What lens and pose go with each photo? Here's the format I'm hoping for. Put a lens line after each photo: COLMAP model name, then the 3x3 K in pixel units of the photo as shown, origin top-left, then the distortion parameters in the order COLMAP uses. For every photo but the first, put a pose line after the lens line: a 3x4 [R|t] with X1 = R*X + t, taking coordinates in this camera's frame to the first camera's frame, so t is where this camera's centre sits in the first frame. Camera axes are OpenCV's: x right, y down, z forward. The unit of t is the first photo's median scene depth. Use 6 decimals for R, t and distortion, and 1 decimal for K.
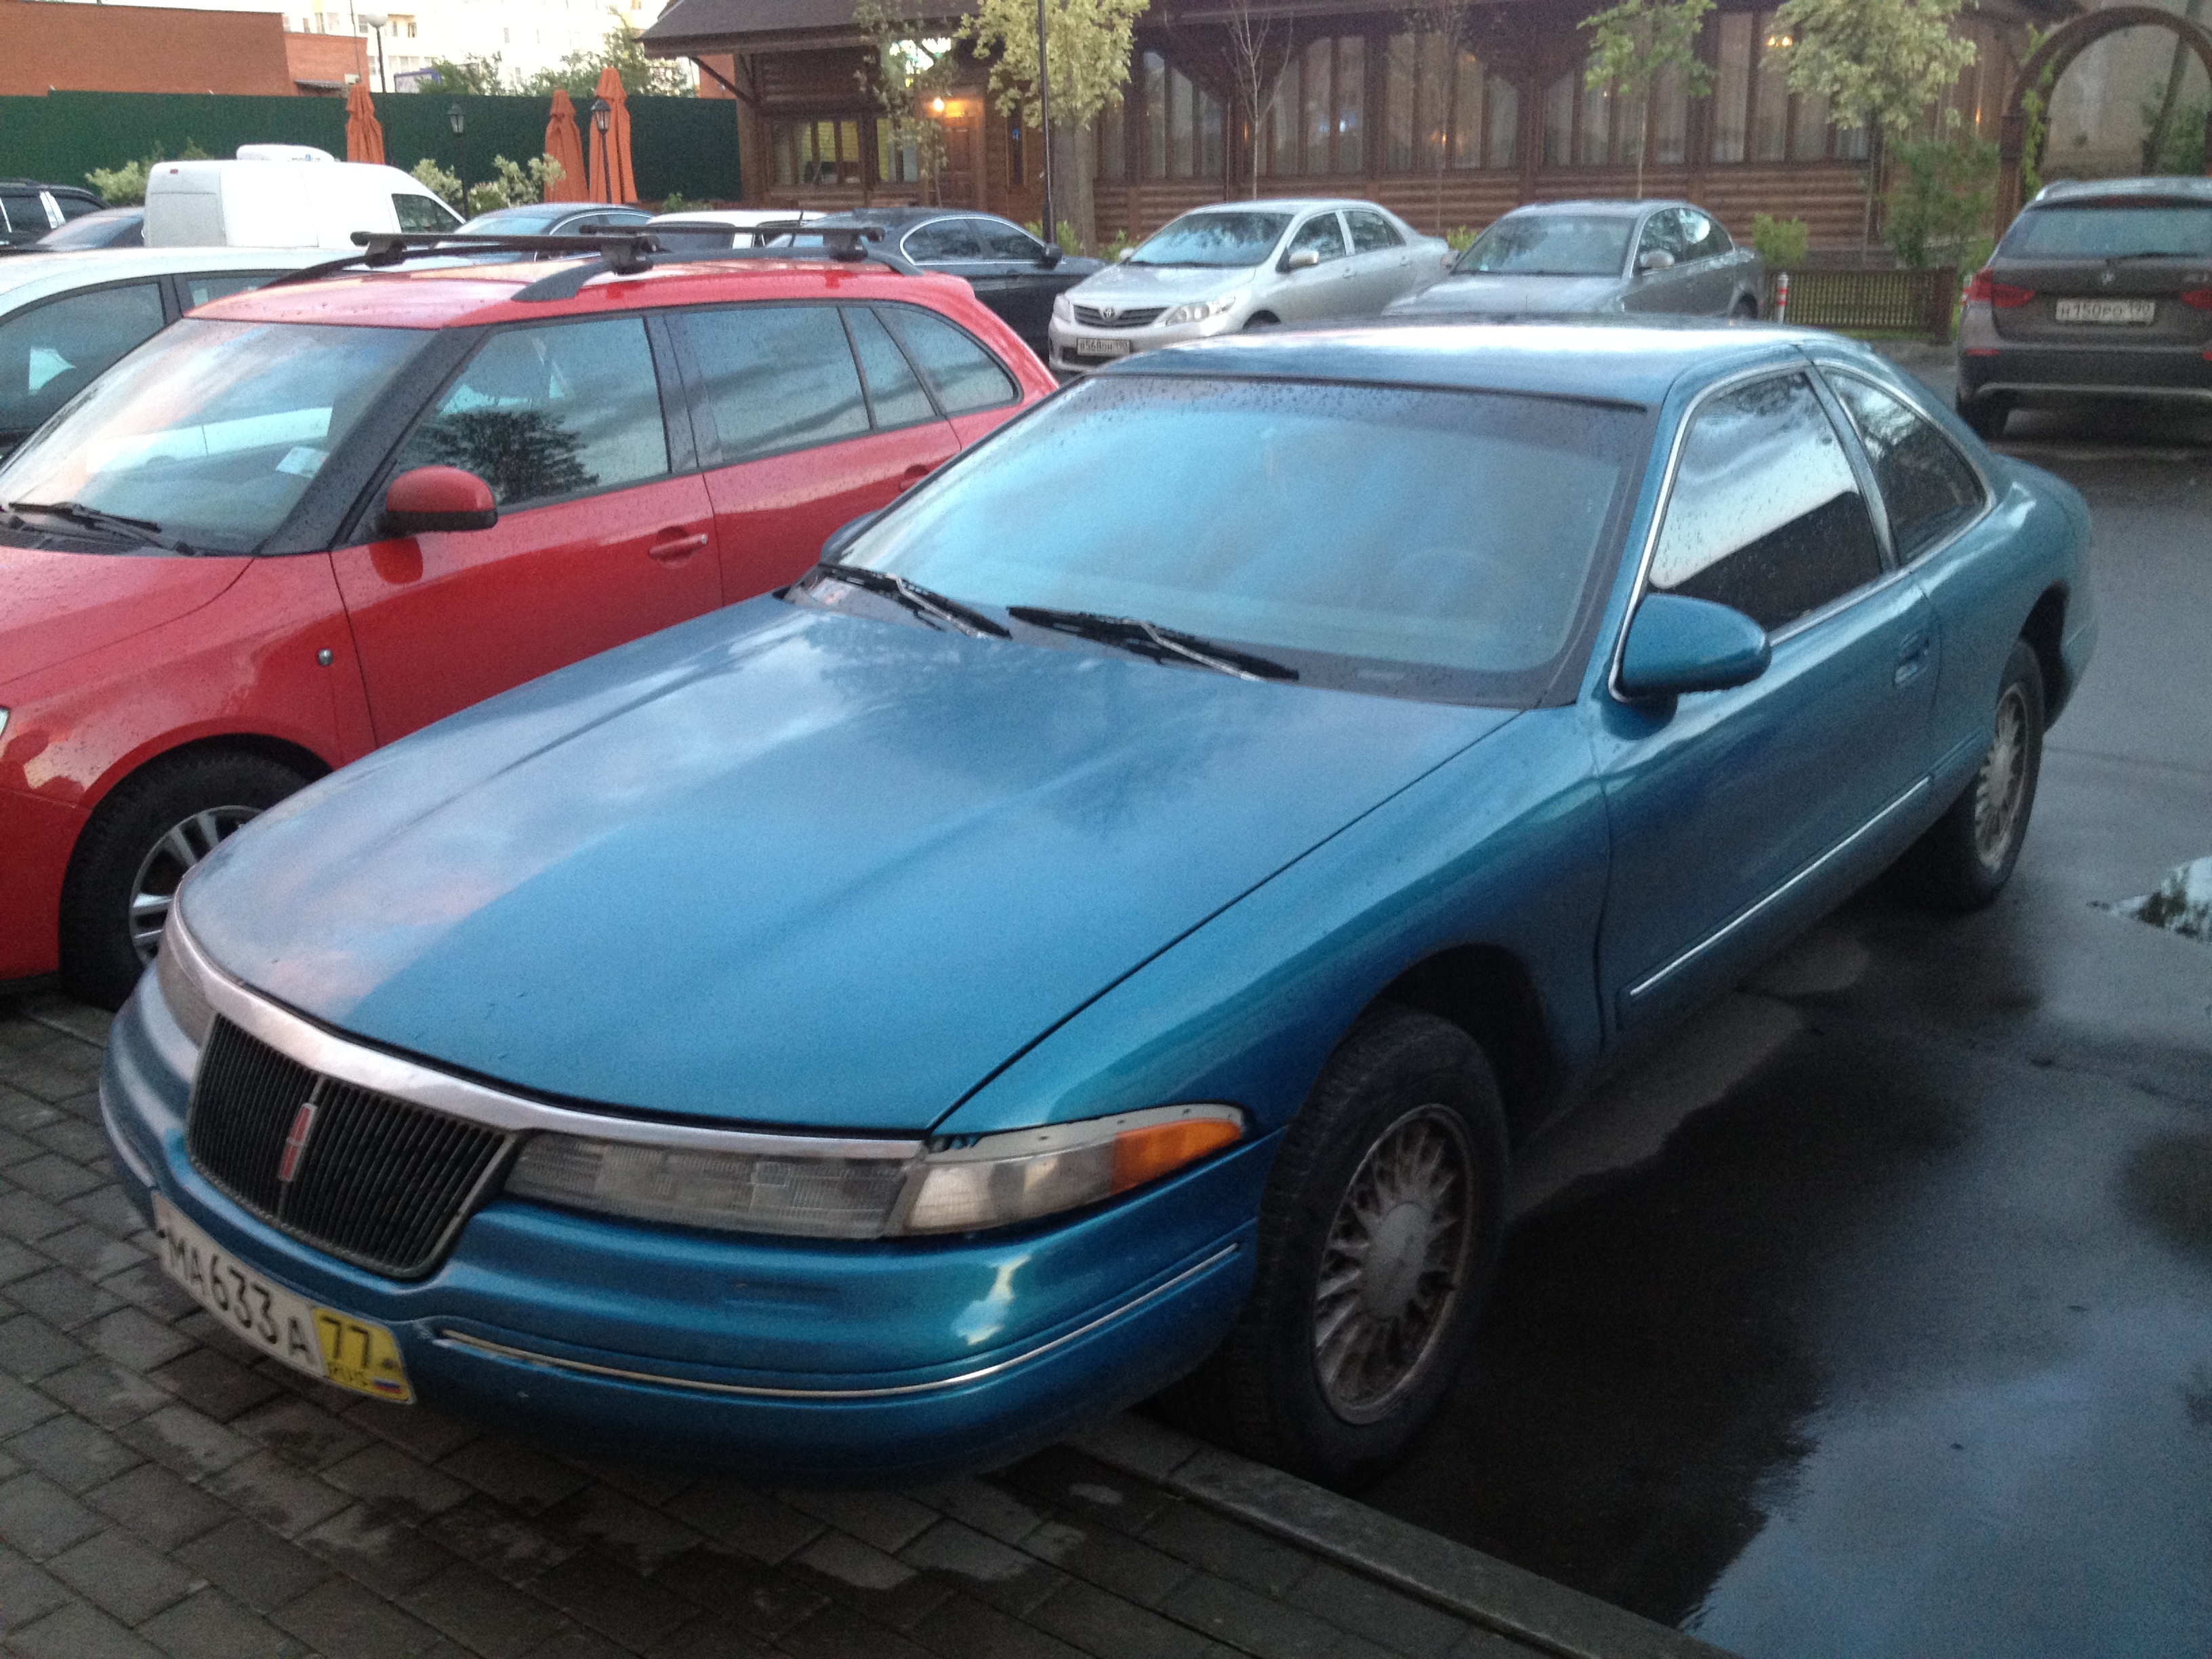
lens RADIAL K [[2125.5, 0, 1106.0], [0, 2125.5, 829.5], [0, 0, 1]] dist [0.085199, -0.169332]
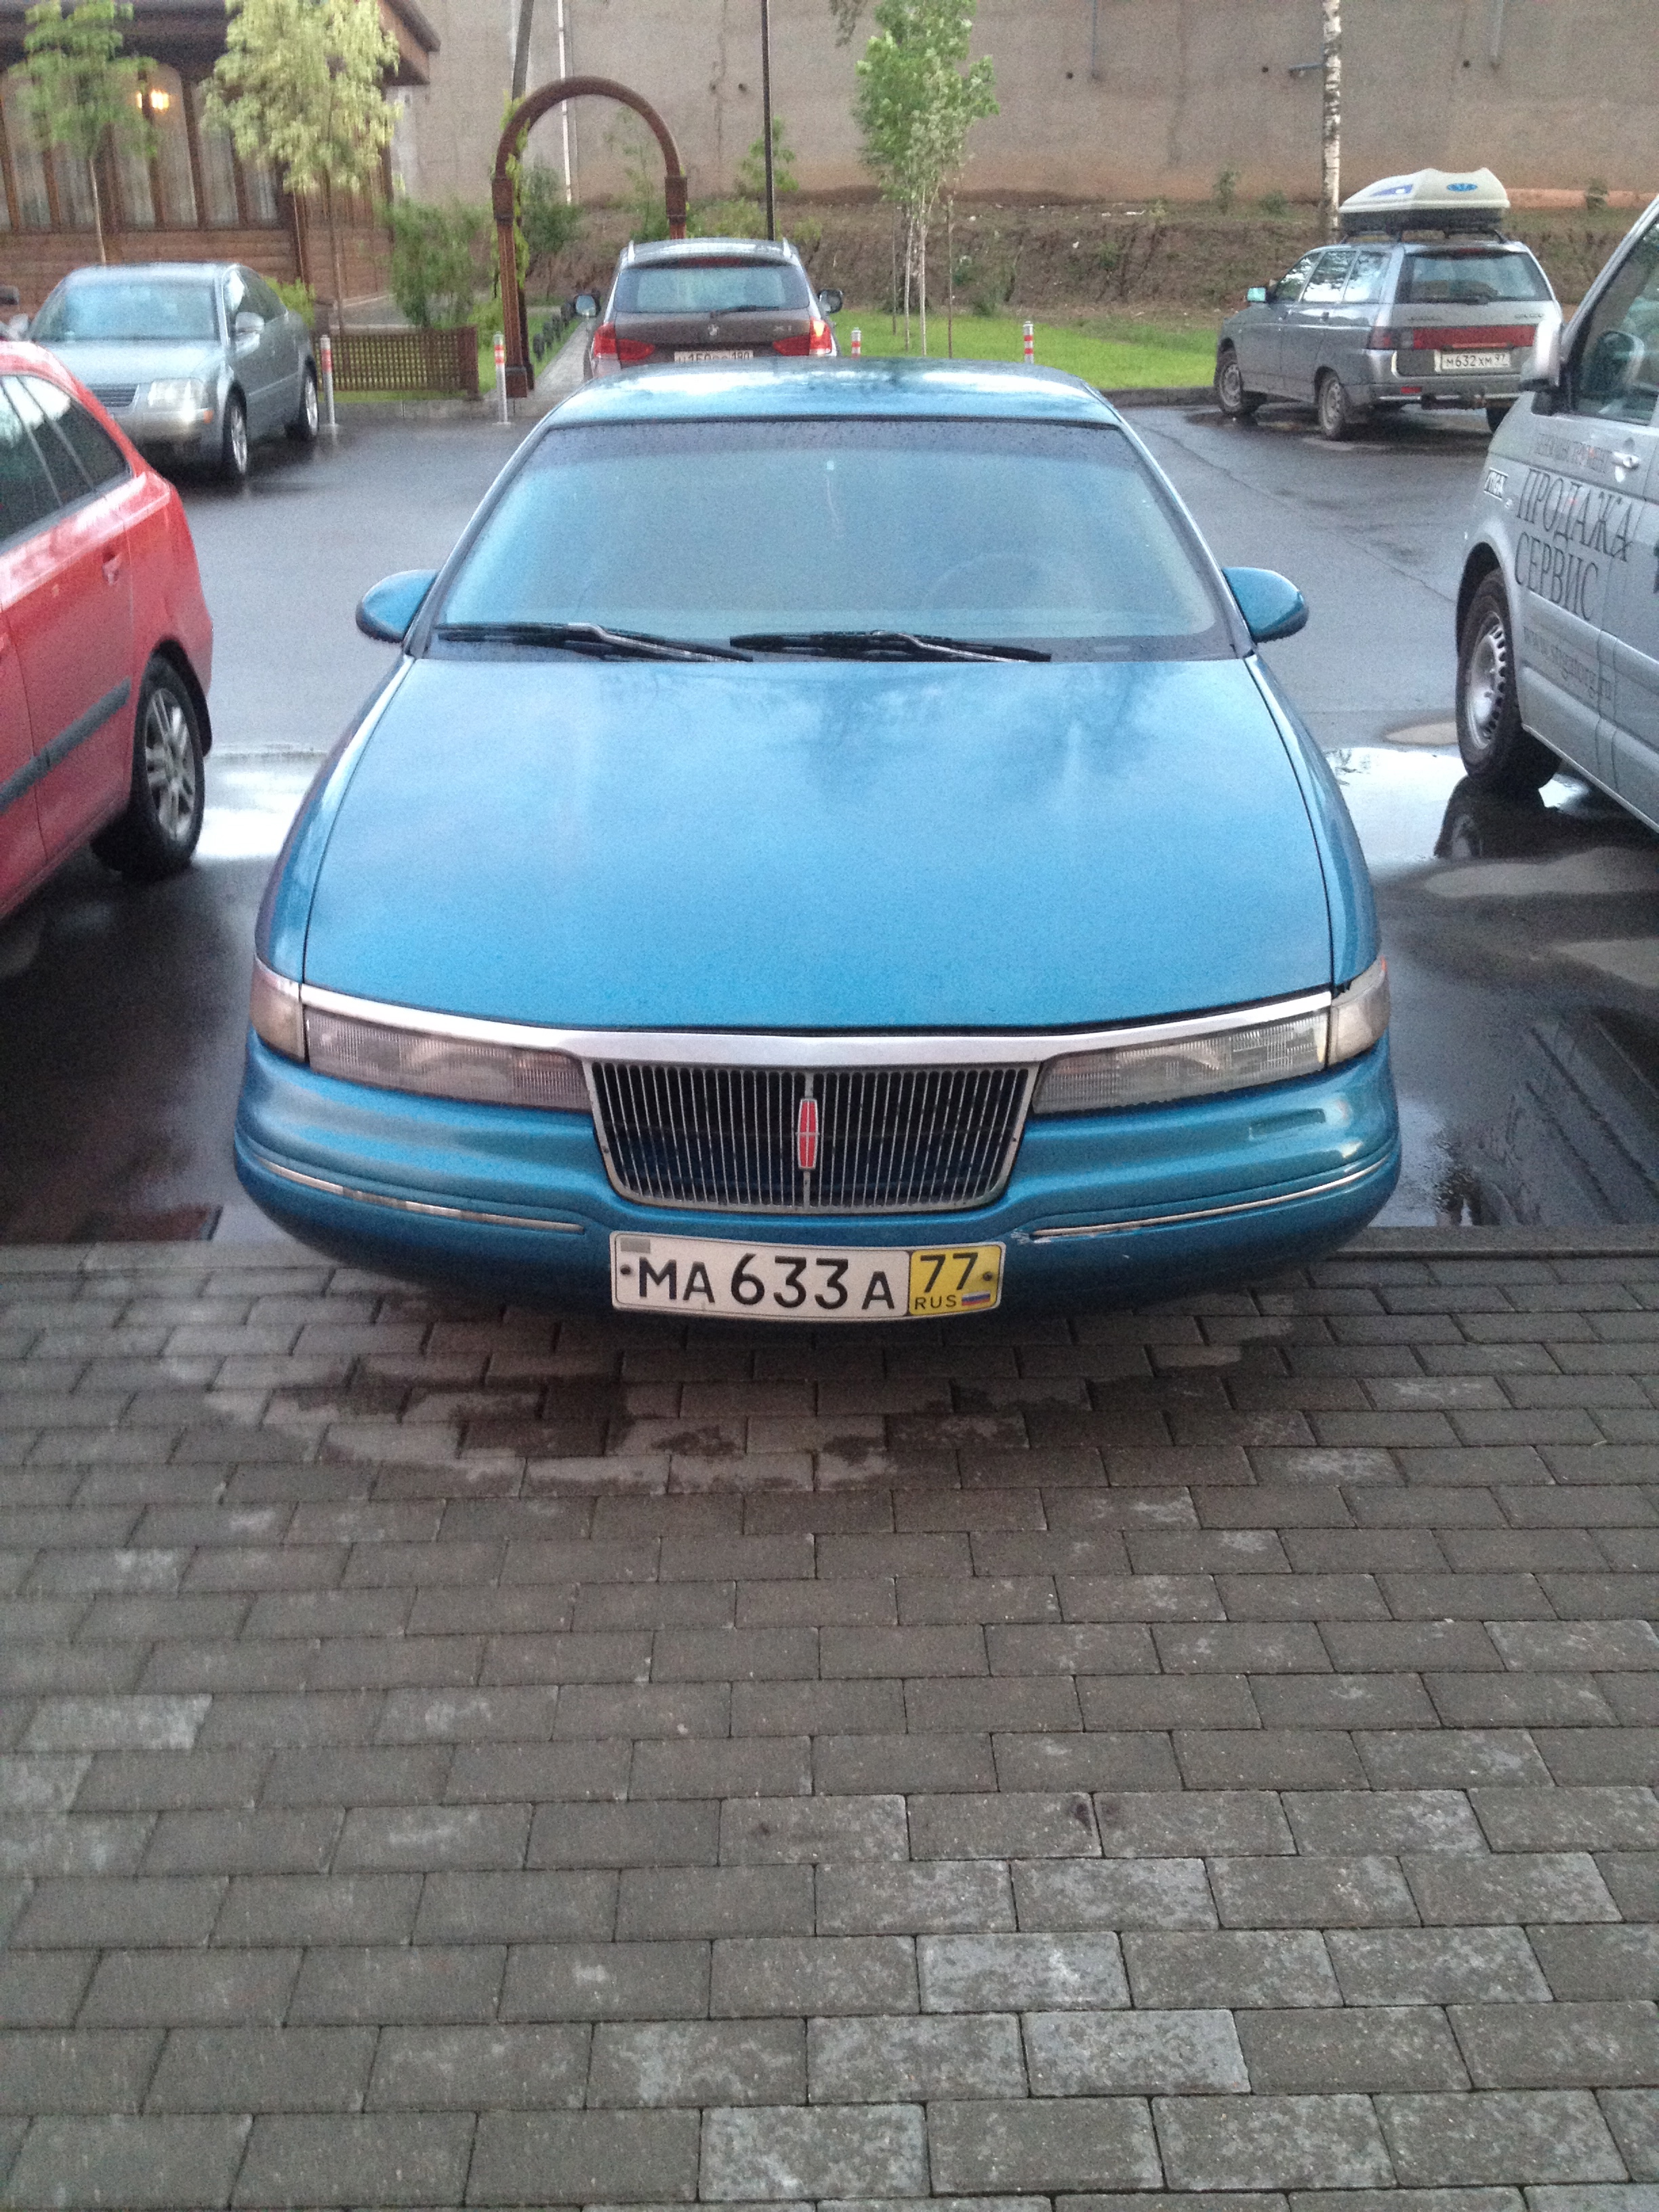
lens RADIAL K [[2125.5, 0, 829.5], [0, 2125.5, 1106.0], [0, 0, 1]] dist [0.085199, -0.169332]
pose [[0.798297, -0.226613, 0.558004, -0.759162], [0.176463, 0.973858, 0.143043, -0.019538], [-0.575832, -0.015723, 0.817417, 0.066349]]
